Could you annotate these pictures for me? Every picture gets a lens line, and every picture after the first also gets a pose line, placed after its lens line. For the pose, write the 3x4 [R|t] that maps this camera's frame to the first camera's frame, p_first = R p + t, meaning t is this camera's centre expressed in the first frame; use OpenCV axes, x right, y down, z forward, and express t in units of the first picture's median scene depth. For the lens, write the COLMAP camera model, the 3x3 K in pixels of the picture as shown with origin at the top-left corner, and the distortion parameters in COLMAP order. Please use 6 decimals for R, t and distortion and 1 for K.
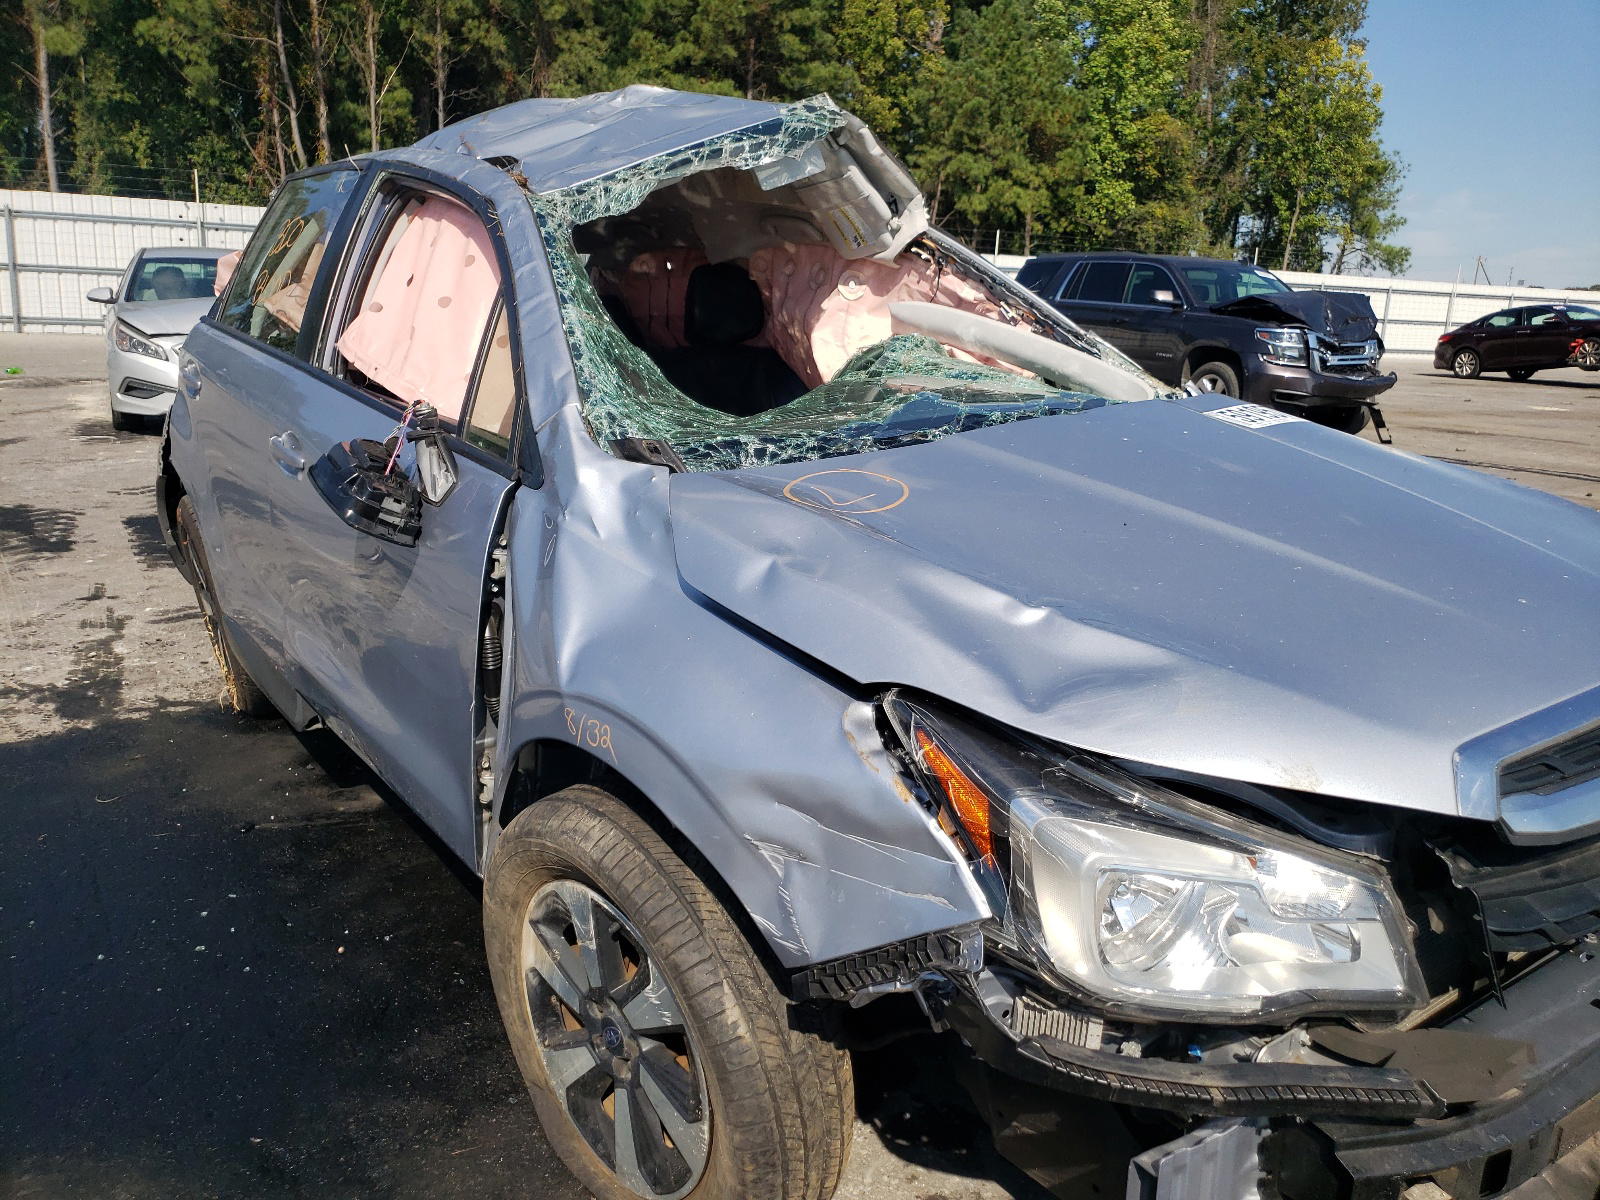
lens RADIAL K [[1232.0, 0, 847.1], [0, 1232.0, 601.3], [0, 0, 1]] dist [0.012093, 0.002524]
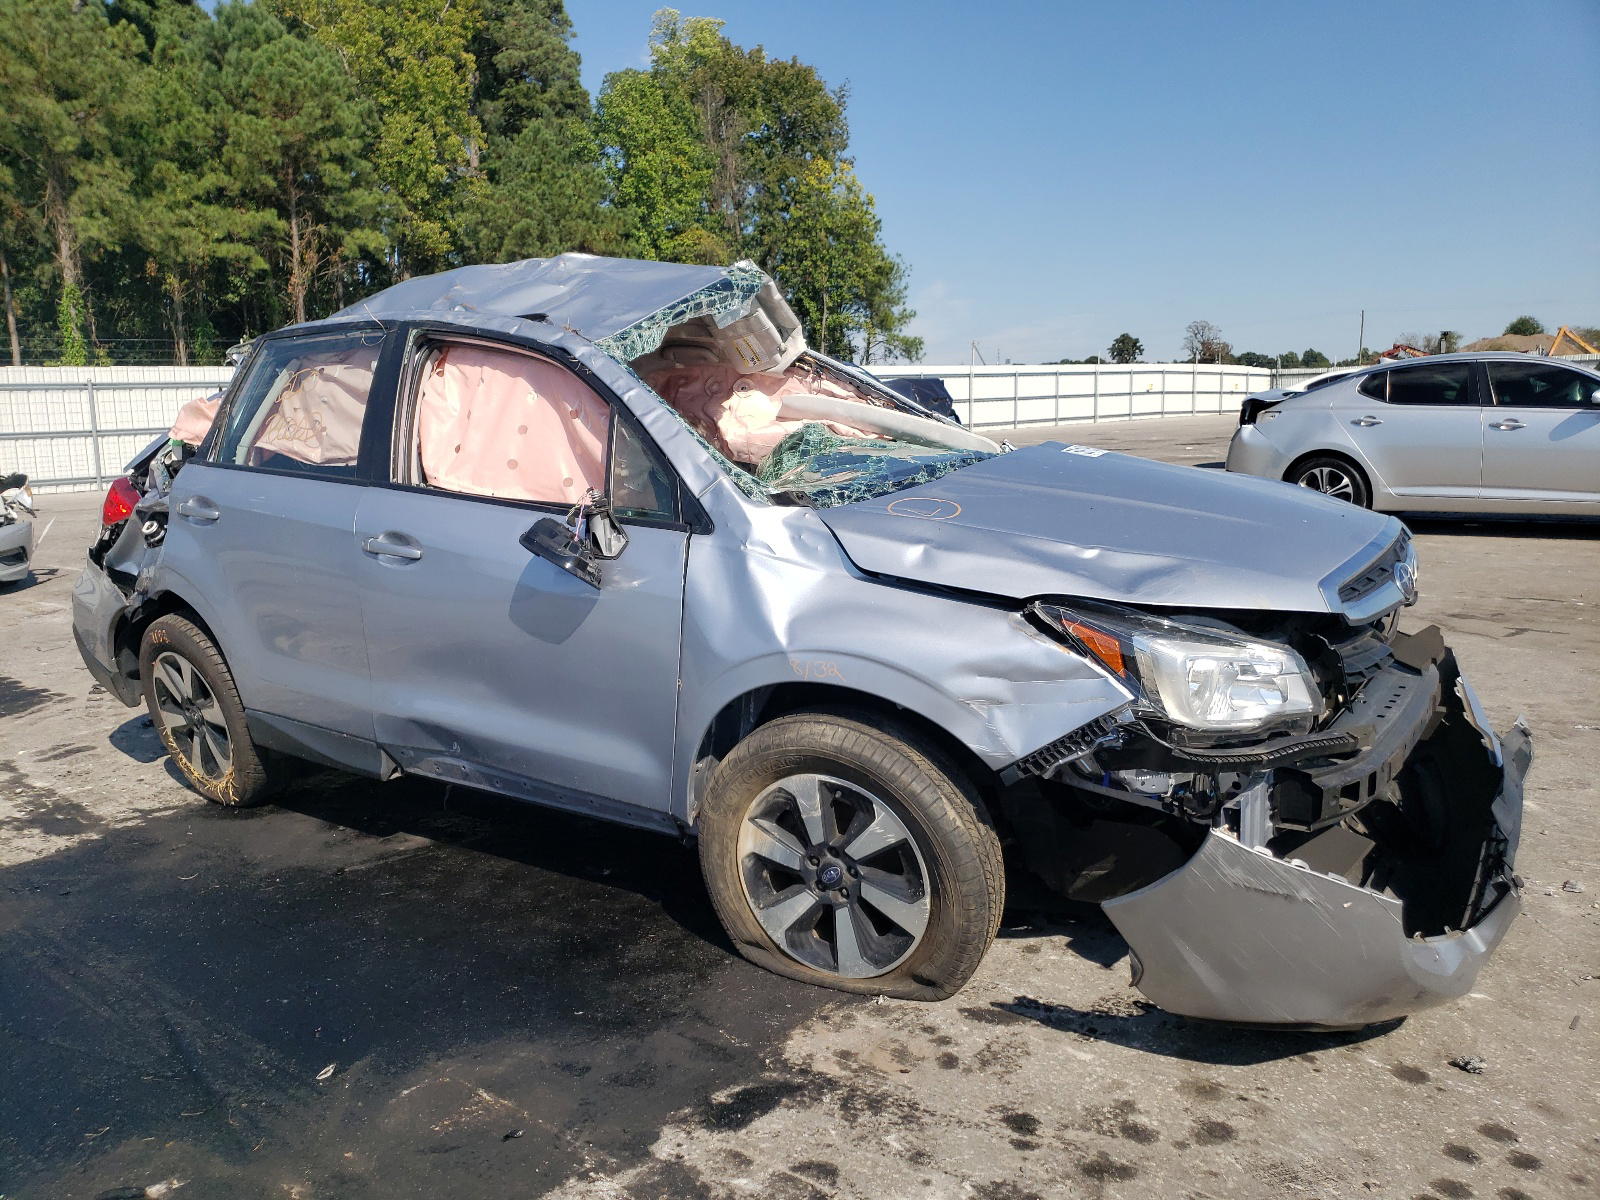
lens RADIAL K [[1214.1, 0, 800.0], [0, 1214.1, 600.0], [0, 0, 1]] dist [-0.005906, 0.052391]
pose [[0.951401, -0.119645, 0.283761, -0.385492], [0.142383, 0.987941, -0.060829, 0.063242], [-0.273062, 0.098276, 0.956964, -0.293998]]
